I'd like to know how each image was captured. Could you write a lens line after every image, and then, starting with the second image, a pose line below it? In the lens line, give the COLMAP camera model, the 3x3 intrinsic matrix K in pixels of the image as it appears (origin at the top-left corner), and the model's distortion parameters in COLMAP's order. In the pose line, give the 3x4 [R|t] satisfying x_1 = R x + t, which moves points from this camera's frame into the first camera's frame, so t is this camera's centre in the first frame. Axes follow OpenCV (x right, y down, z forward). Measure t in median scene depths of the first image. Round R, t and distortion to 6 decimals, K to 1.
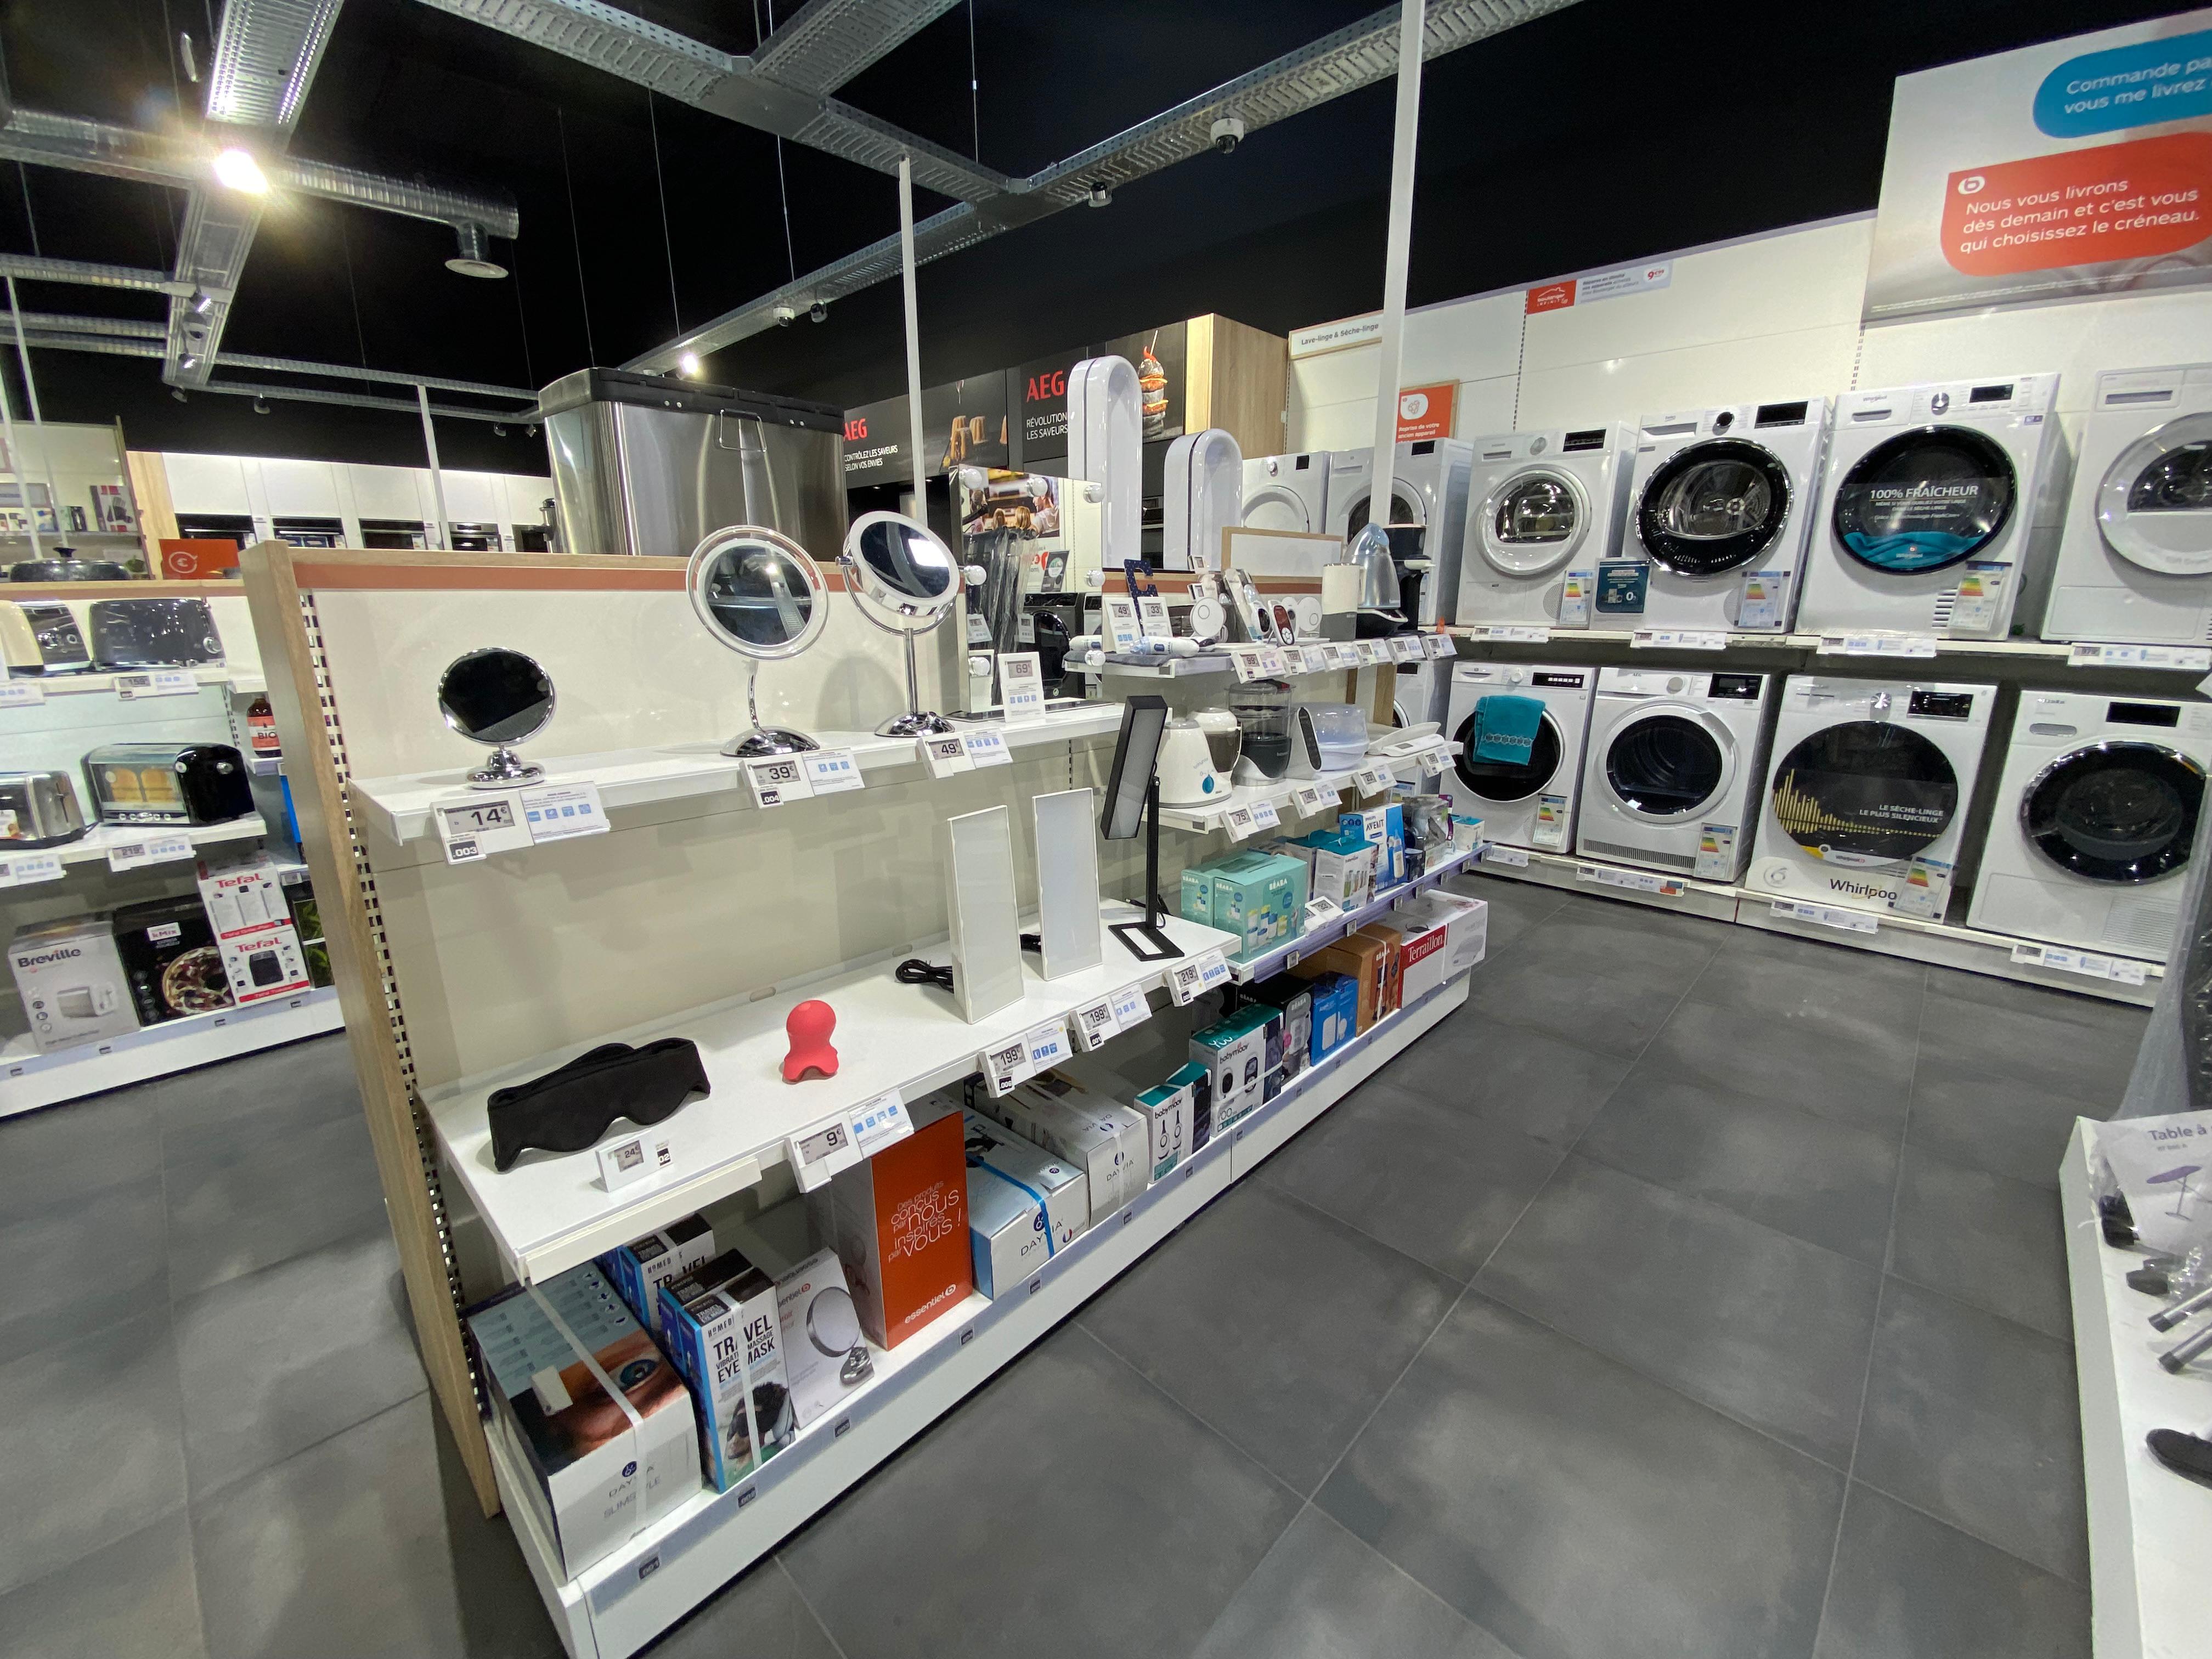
lens RADIAL K [[904.7, 0, 1101.4], [0, 904.7, 830.8], [0, 0, 1]] dist [-0.002261, -0.008144]
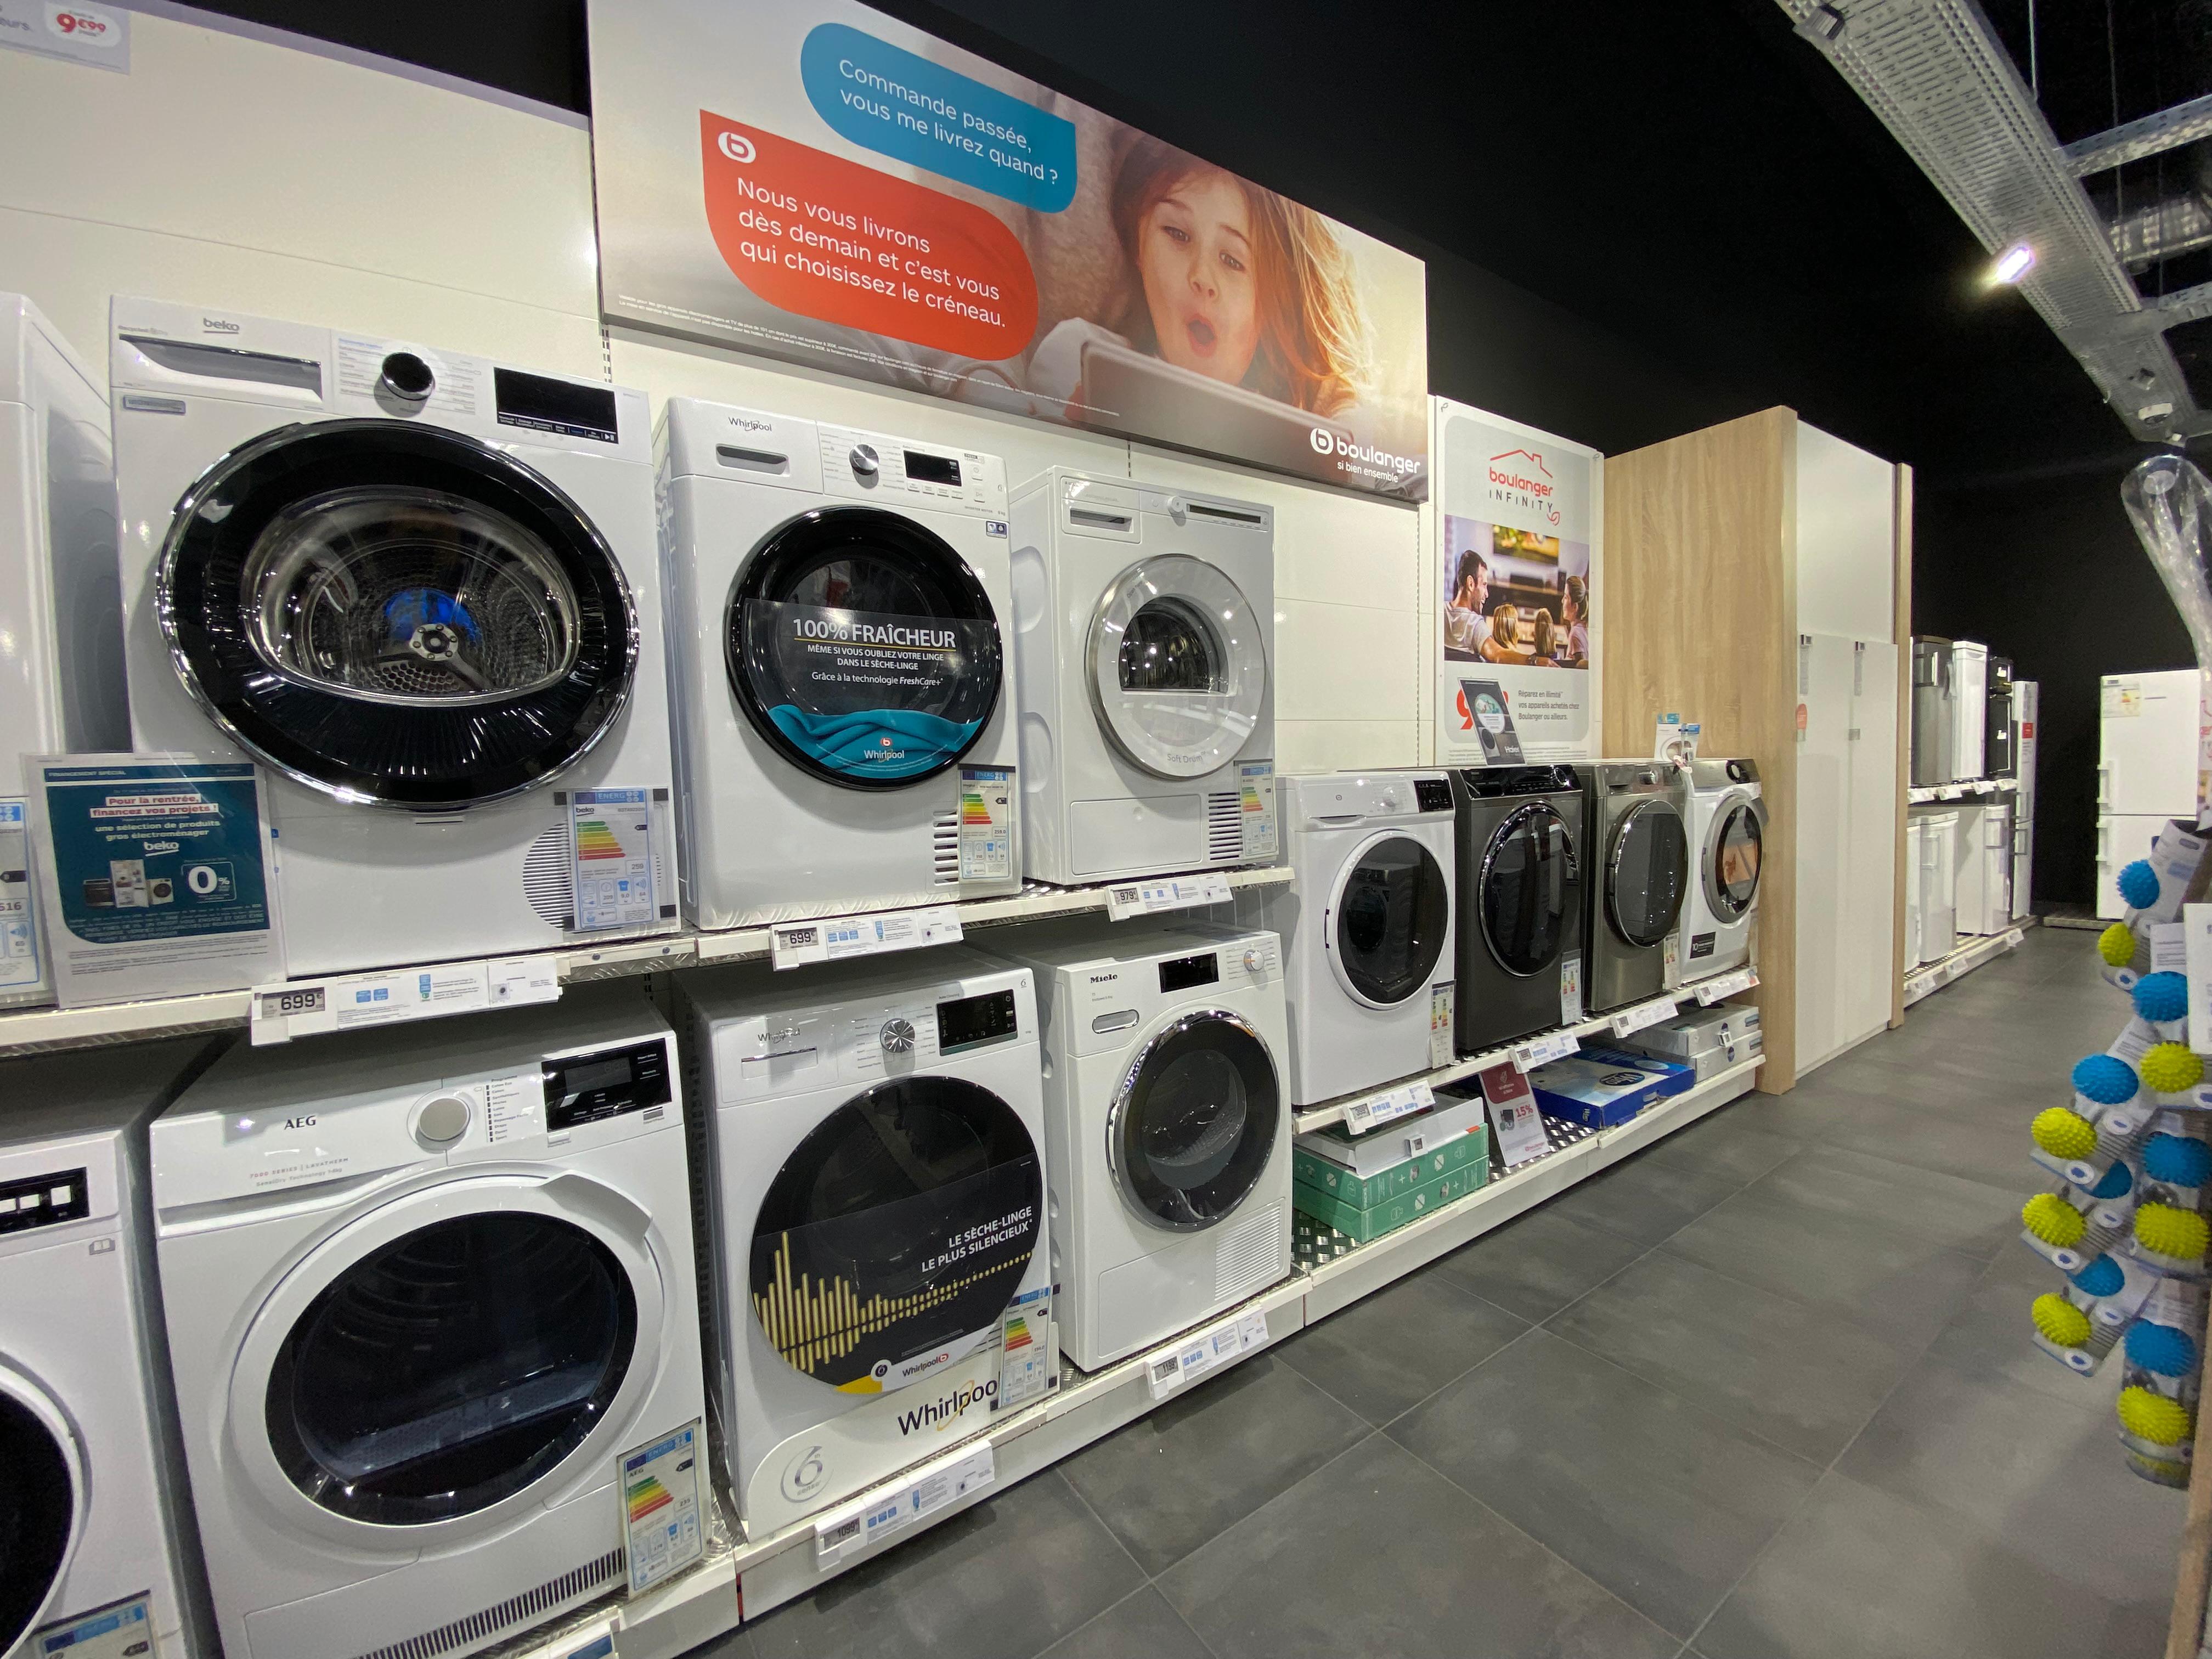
lens RADIAL K [[904.7, 0, 1118.4], [0, 904.7, 829.8], [0, 0, 1]] dist [-0.002261, -0.008144]
pose [[0.226575, -0.070255, 0.971457, 0.404005], [0.272379, 0.962171, 0.006056, -0.214351], [-0.935133, 0.263232, 0.237140, 0.706011]]
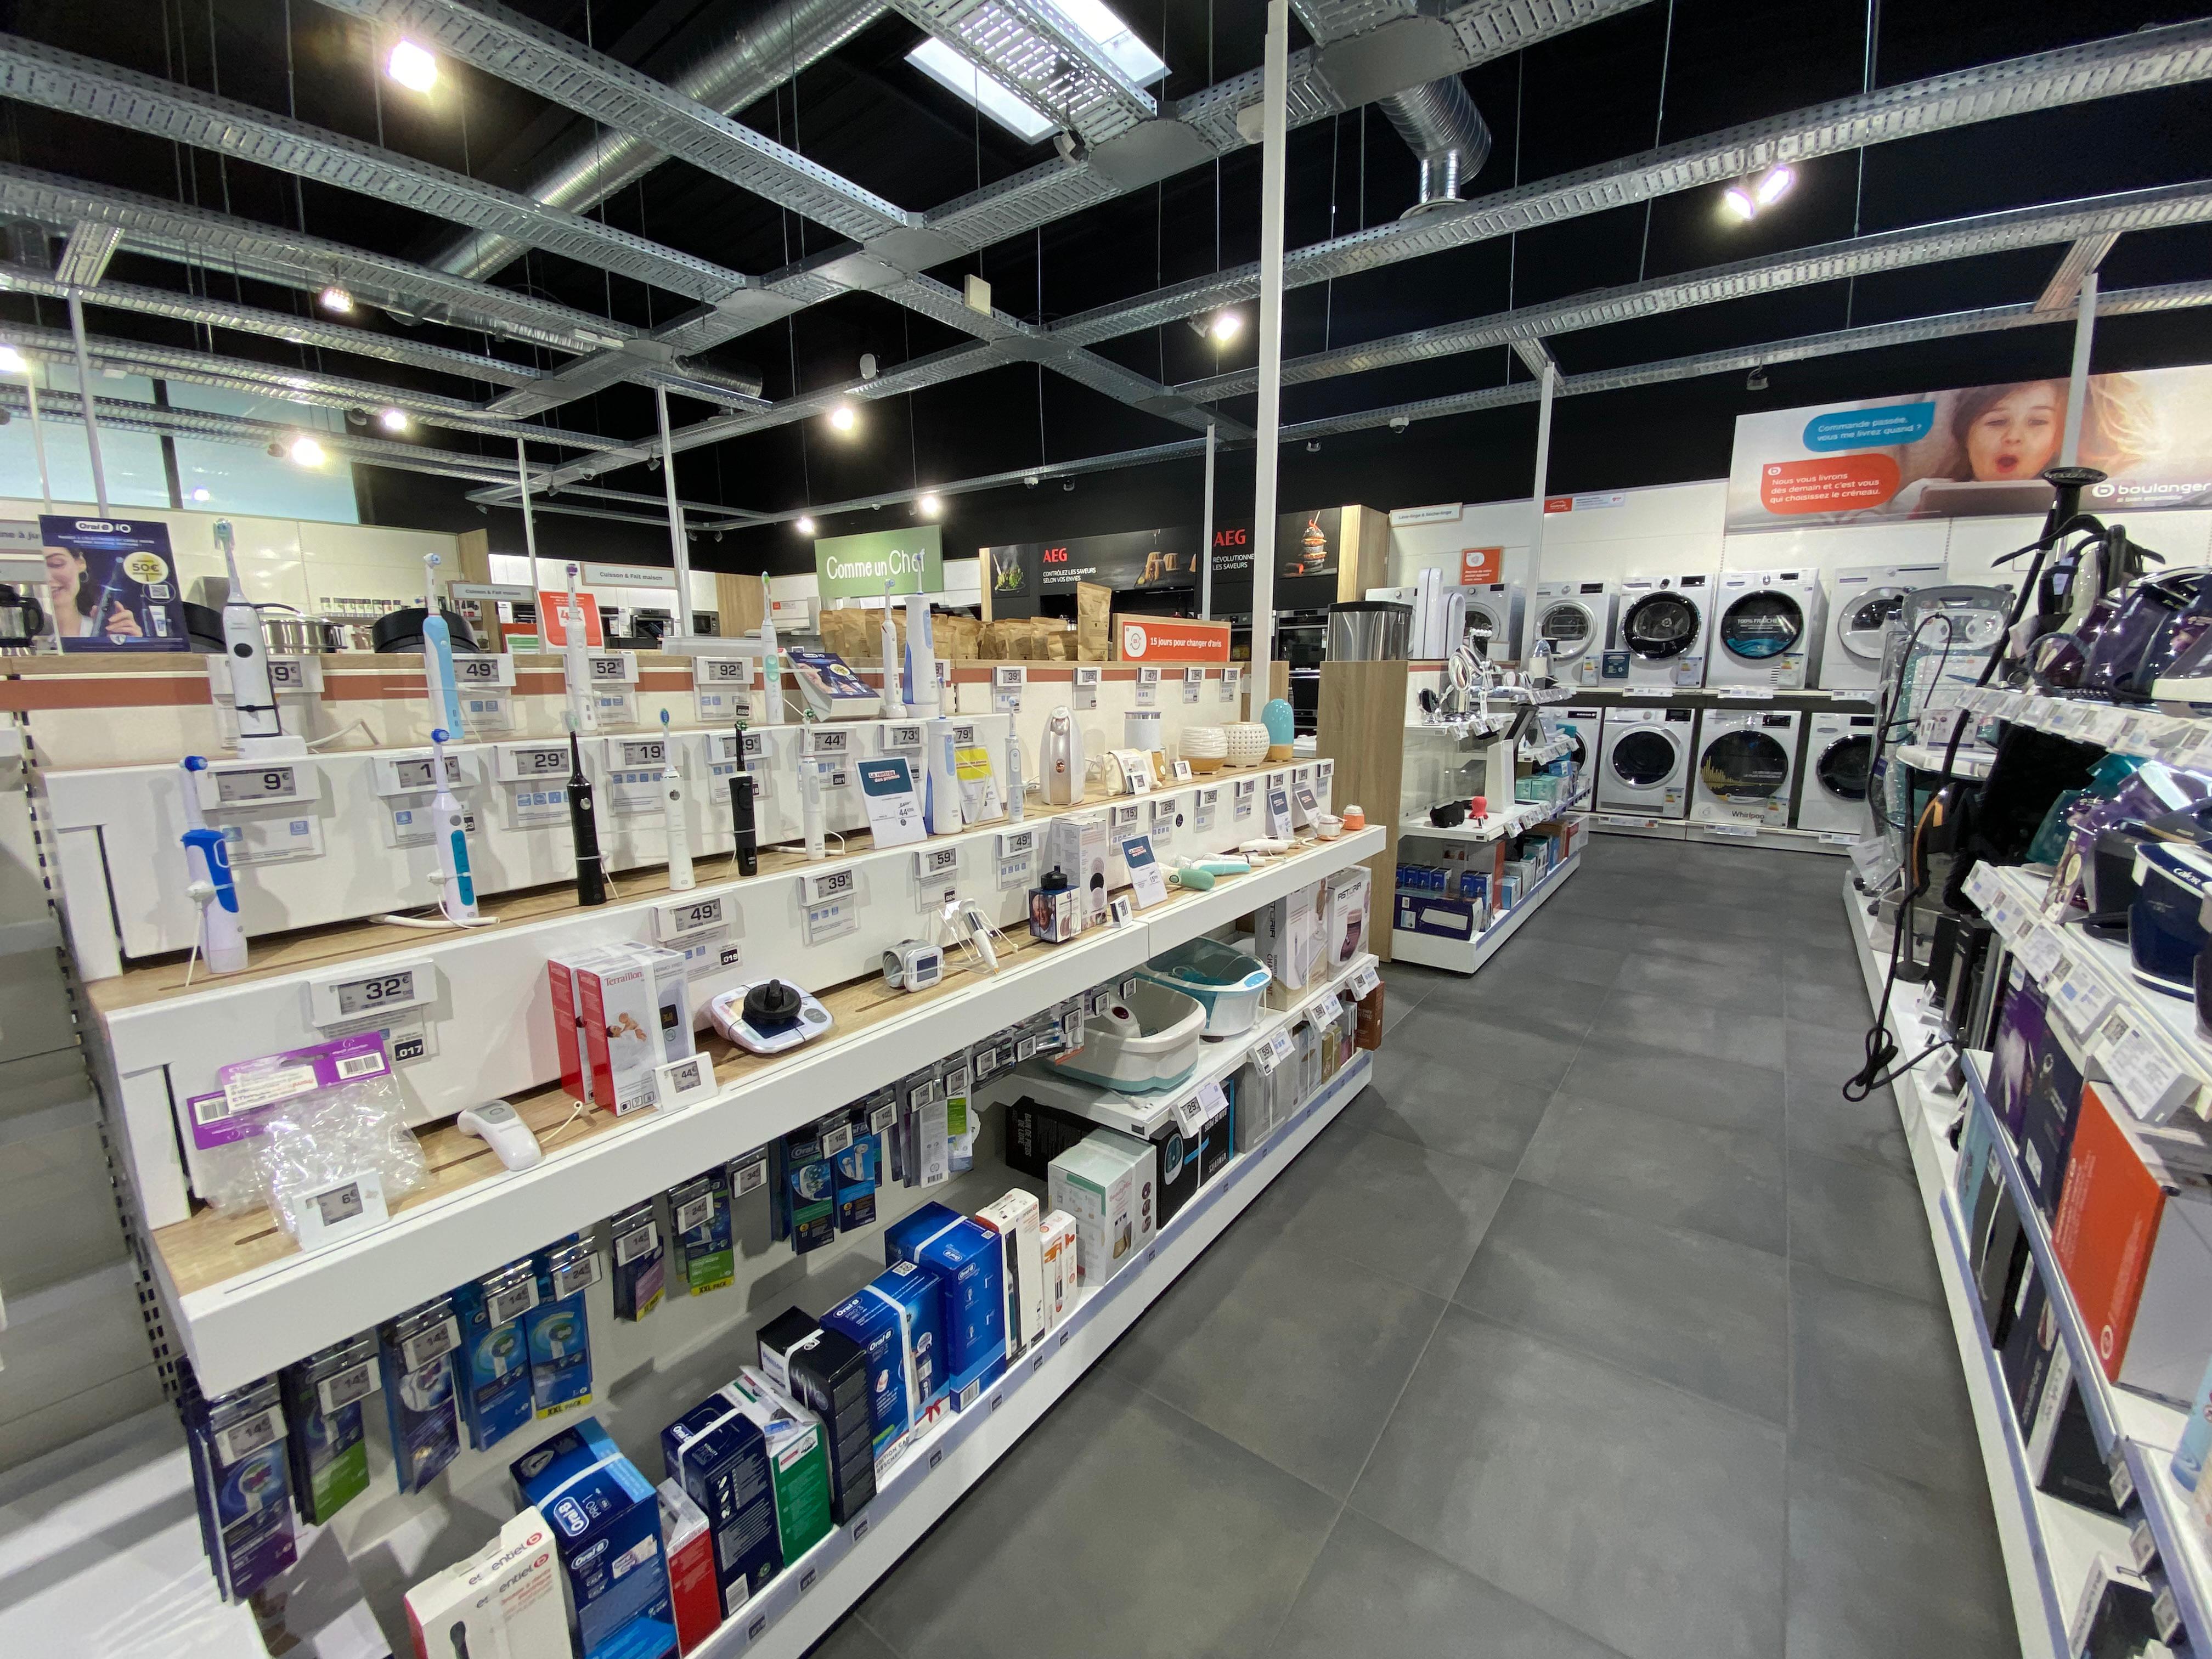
lens RADIAL K [[904.7, 0, 1090.3], [0, 904.7, 832.2], [0, 0, 1]] dist [-0.002261, -0.008144]
pose [[0.996068, -0.016706, 0.086999, -0.764406], [0.023195, 0.996980, -0.074112, 0.214499], [-0.085498, 0.075838, 0.993448, -0.840348]]
